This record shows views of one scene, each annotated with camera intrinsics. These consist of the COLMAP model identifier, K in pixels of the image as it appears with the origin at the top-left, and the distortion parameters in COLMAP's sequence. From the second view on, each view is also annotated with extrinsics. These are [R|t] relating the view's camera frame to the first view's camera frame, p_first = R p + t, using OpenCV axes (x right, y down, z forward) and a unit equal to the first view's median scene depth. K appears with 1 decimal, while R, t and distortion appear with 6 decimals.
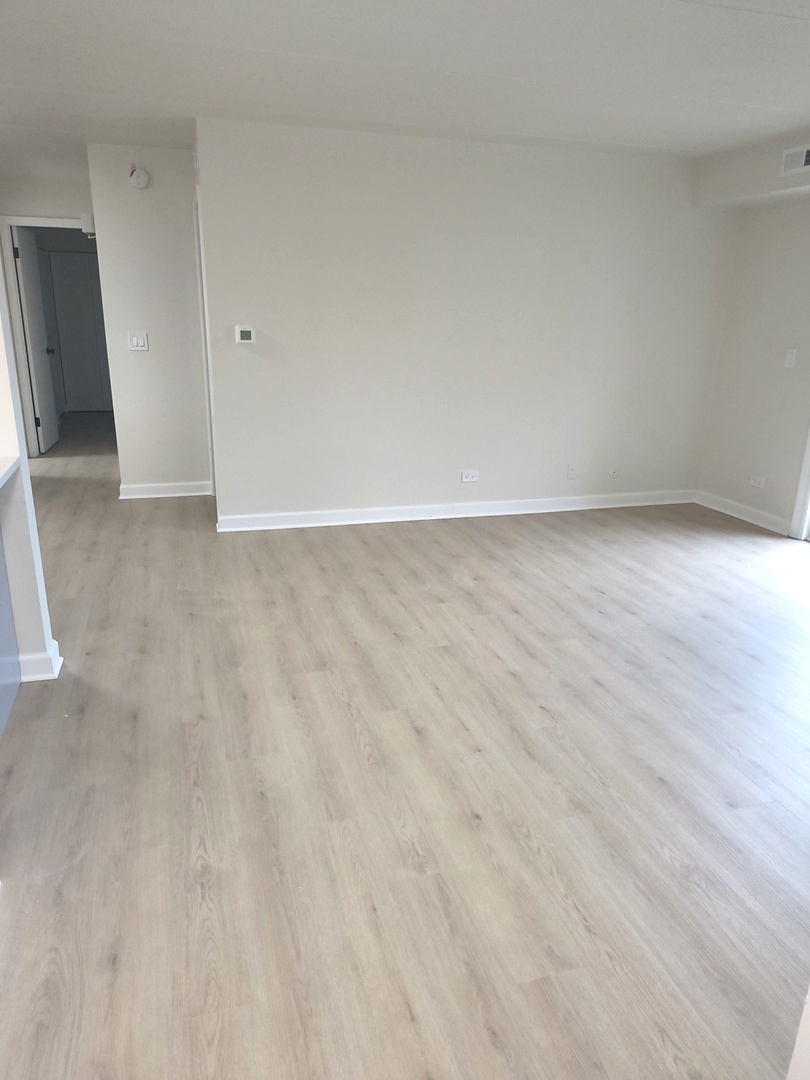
lens RADIAL K [[739.4, 0, 395.1], [0, 739.4, 548.7], [0, 0, 1]] dist [0.048385, -0.054830]
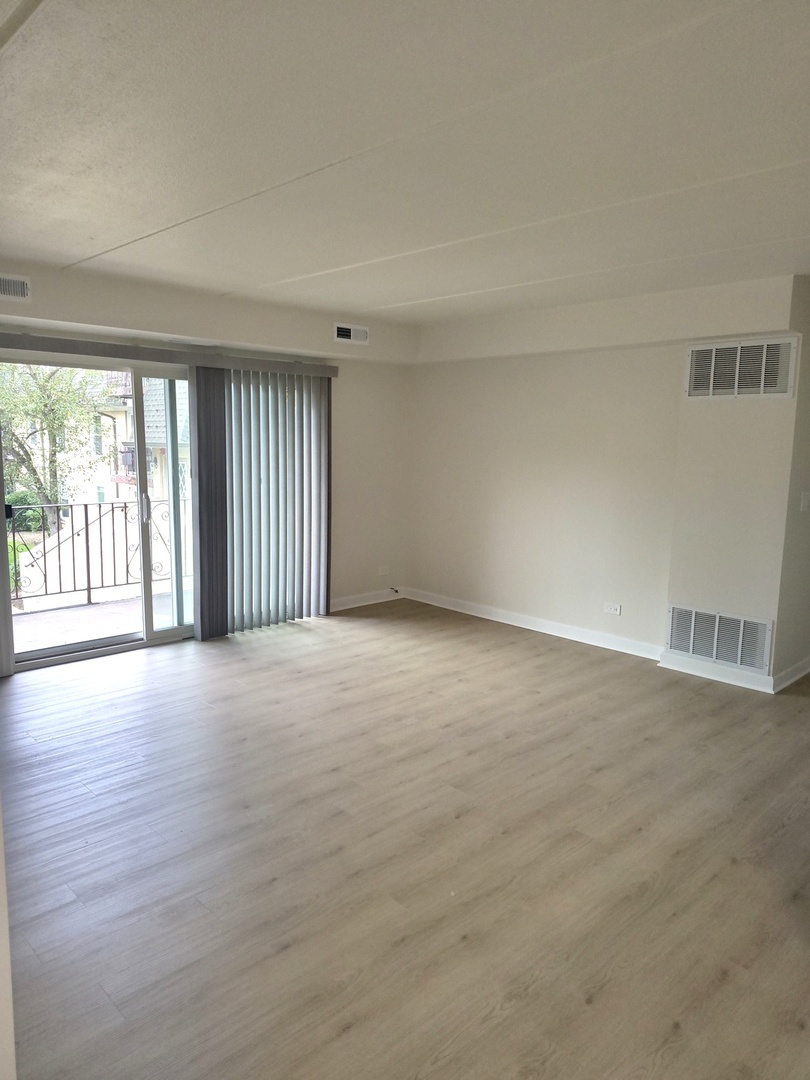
lens RADIAL K [[739.4, 0, 406.6], [0, 739.4, 535.8], [0, 0, 1]] dist [0.048385, -0.054830]
pose [[-0.466854, -0.146783, 0.872067, -0.644210], [0.249233, 0.924316, 0.289002, -0.430797], [-0.848487, 0.352270, -0.394938, 1.200619]]
